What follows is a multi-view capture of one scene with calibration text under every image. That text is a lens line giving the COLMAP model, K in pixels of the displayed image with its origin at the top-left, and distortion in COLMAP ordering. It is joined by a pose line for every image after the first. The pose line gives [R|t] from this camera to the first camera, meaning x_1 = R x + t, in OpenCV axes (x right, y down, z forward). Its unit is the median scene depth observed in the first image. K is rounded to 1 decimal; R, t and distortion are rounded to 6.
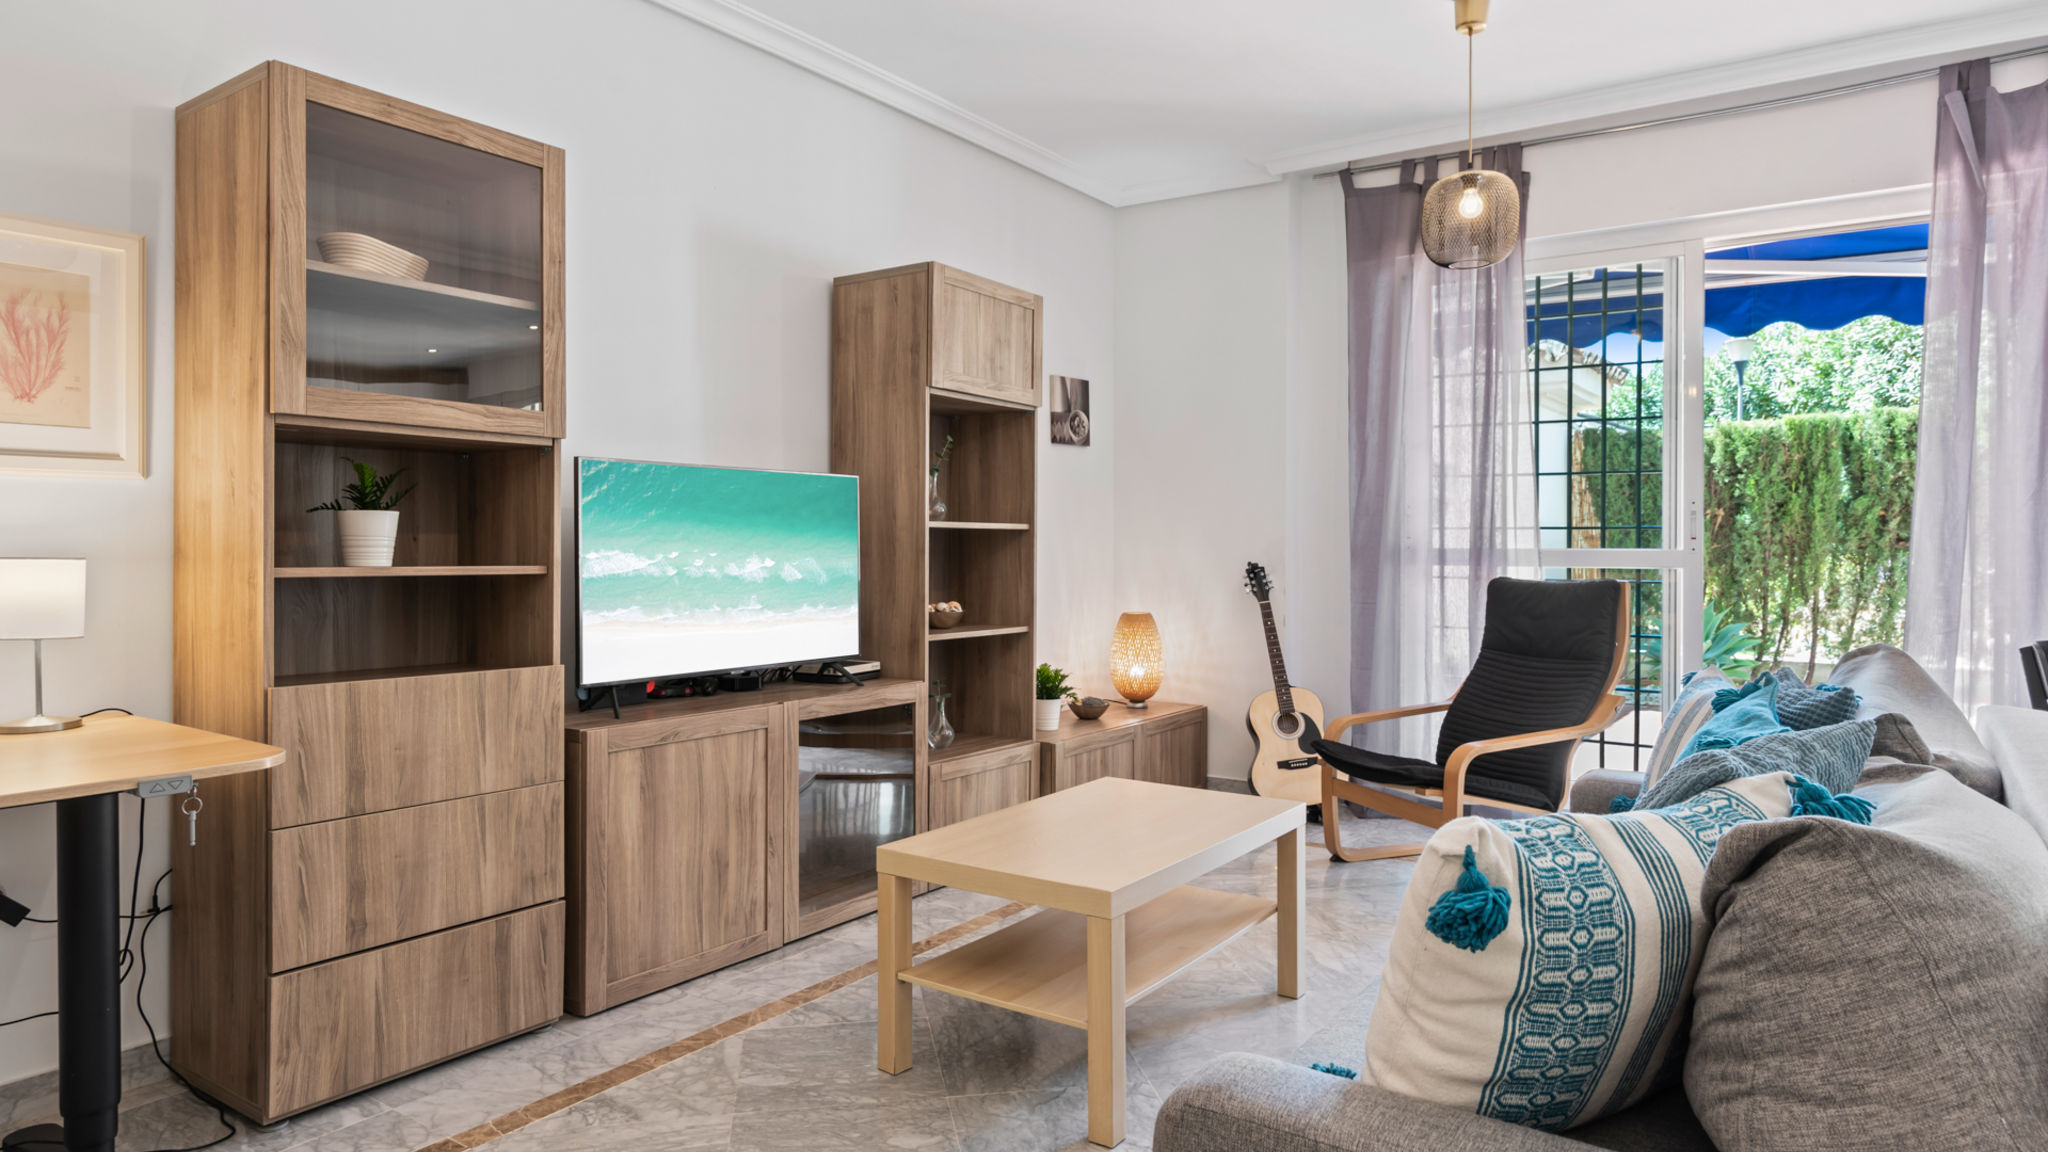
lens RADIAL K [[1211.4, 0, 1029.7], [0, 1211.4, 551.7], [0, 0, 1]] dist [-0.003243, -0.000642]
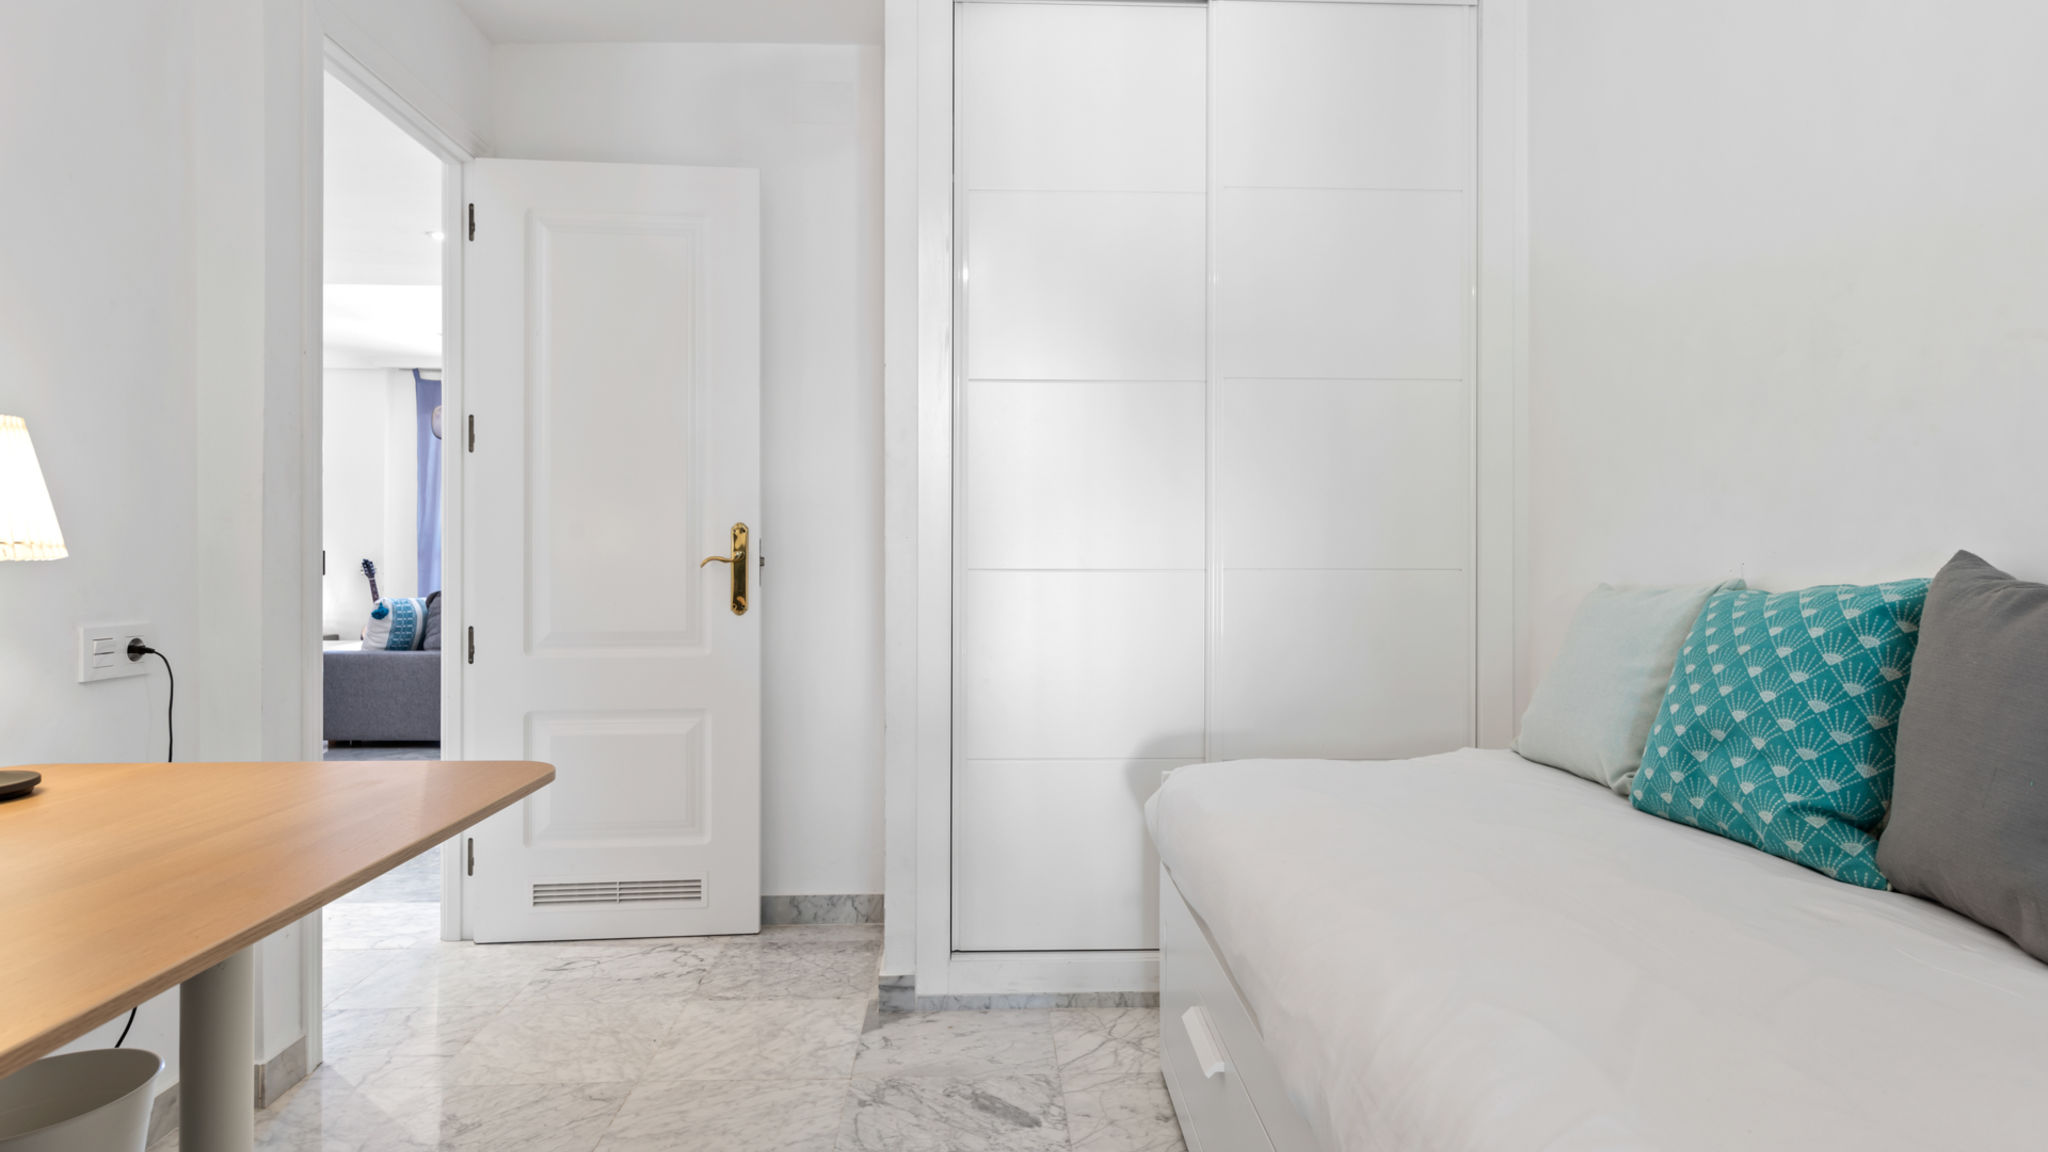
lens RADIAL K [[1134.0, 0, 1024.0], [0, 1134.0, 576.0], [0, 0, 1]] dist [-0.000515, -0.000871]
pose [[0.782264, -0.001998, 0.622944, -0.170160], [-0.003265, 0.999968, 0.007307, 0.025818], [-0.622939, -0.007750, 0.782232, -1.489588]]
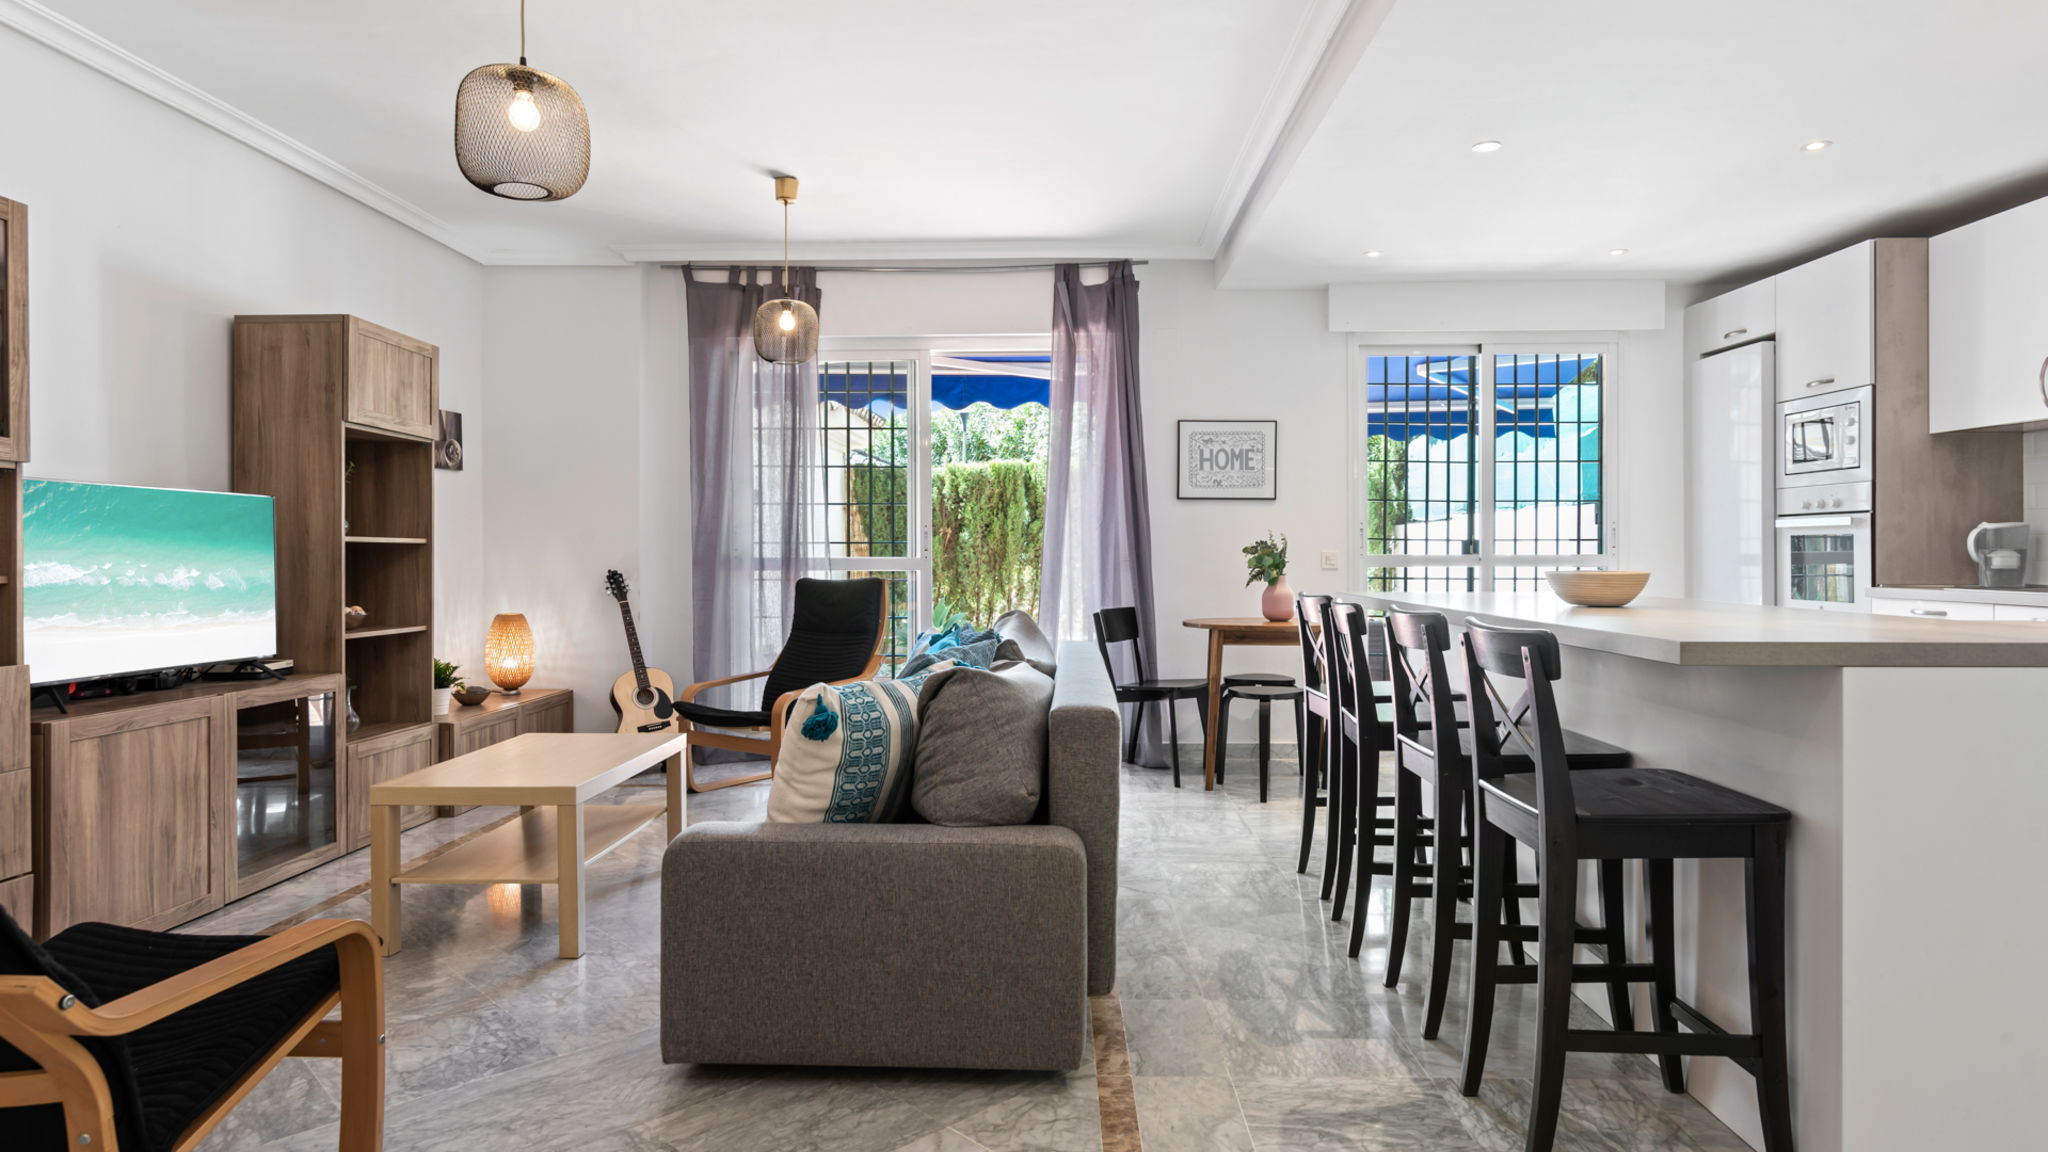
lens RADIAL K [[1134.0, 0, 1024.0], [0, 1134.0, 576.0], [0, 0, 1]] dist [-0.000515, -0.000871]
pose [[0.836908, -0.013845, 0.547168, -0.132068], [0.007660, 0.999878, 0.013584, 0.003267], [-0.547290, -0.007177, 0.836913, -0.269283]]
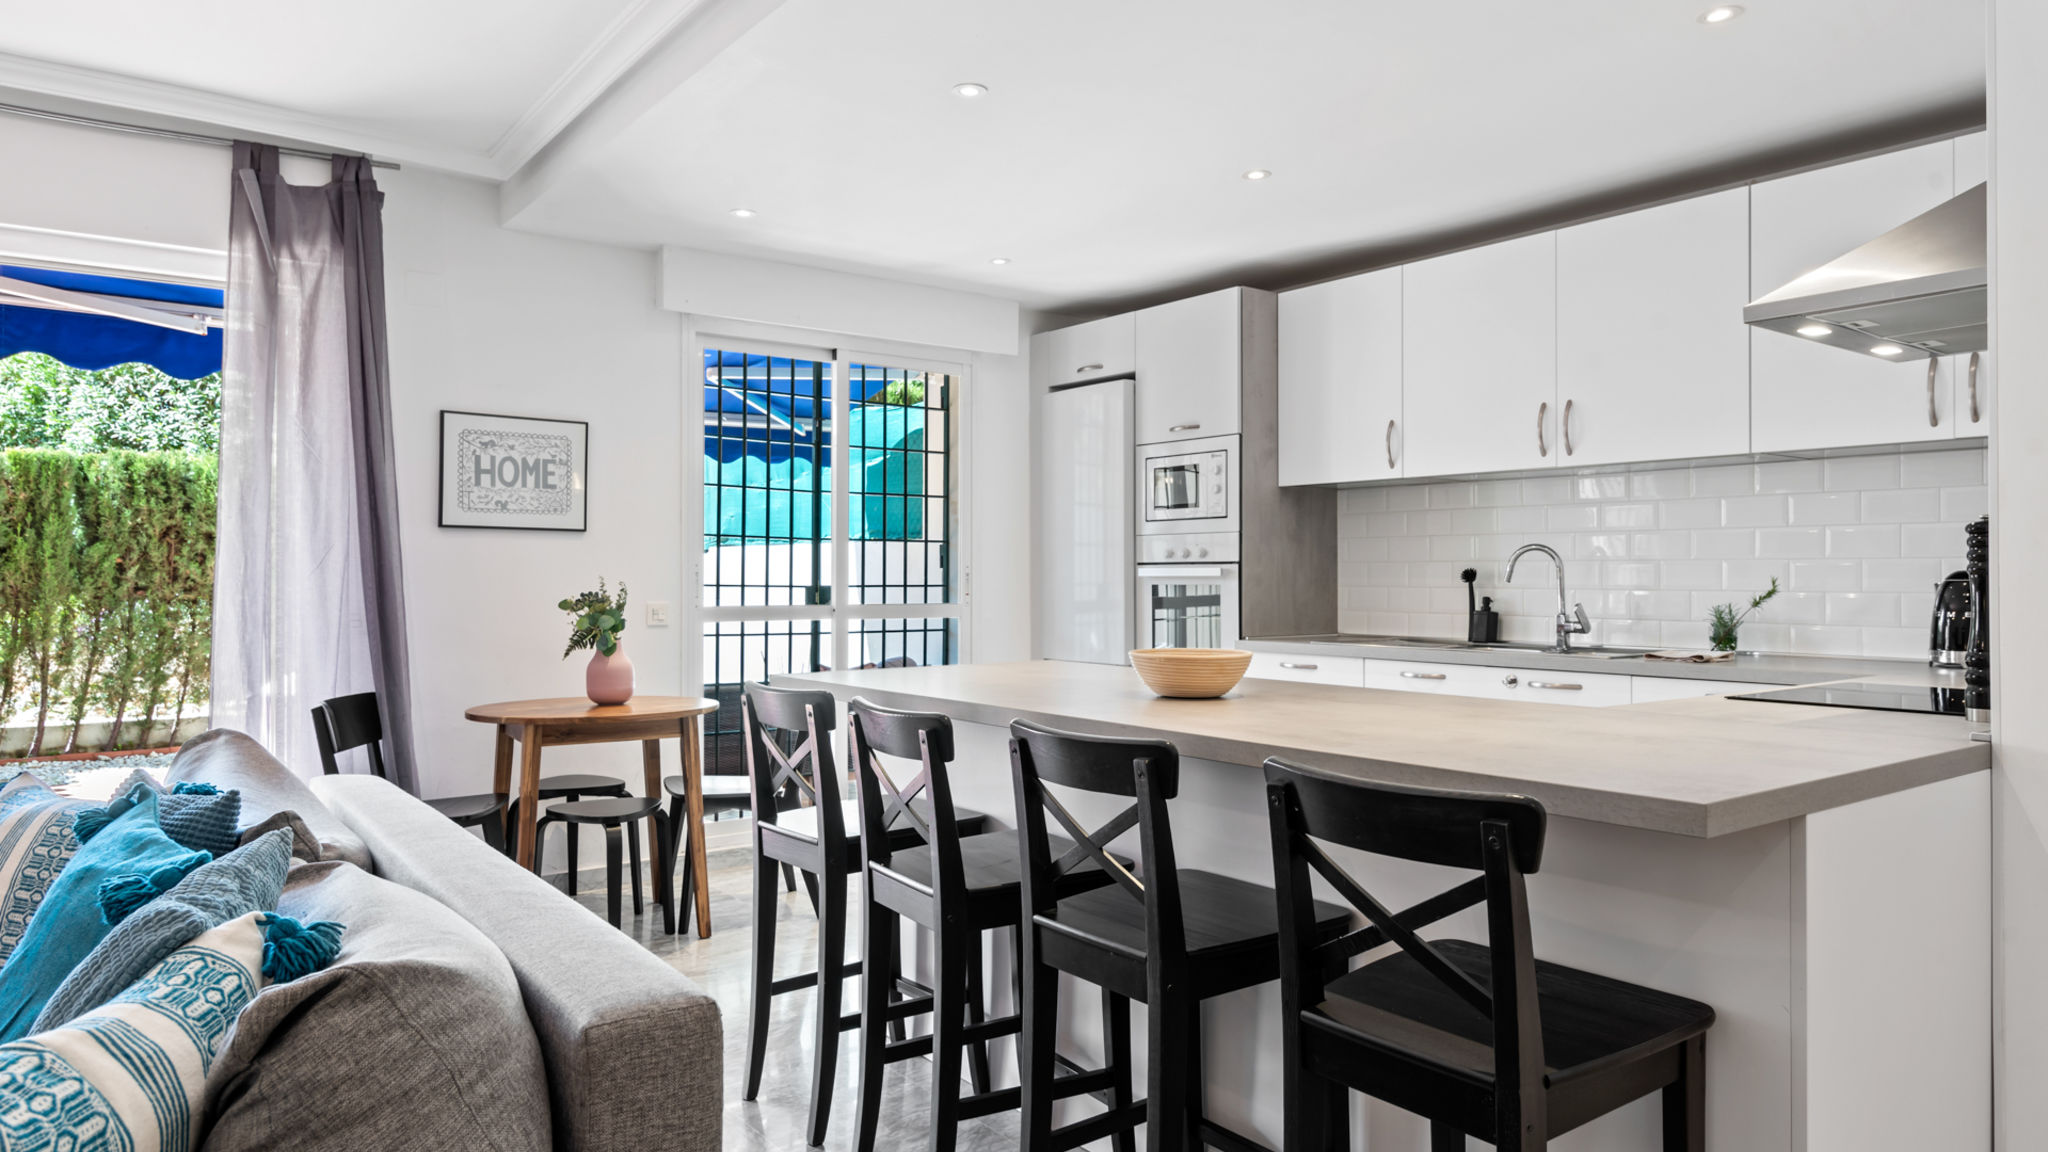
lens RADIAL K [[1269.1, 0, 1024.0], [0, 1269.1, 576.0], [0, 0, 1]] dist [-0.000857, -0.001718]
pose [[0.312681, 0.000996, 0.949858, -0.044964], [0.009371, 0.999948, -0.004133, -0.024947], [-0.949812, 0.010193, 0.312655, 0.044200]]
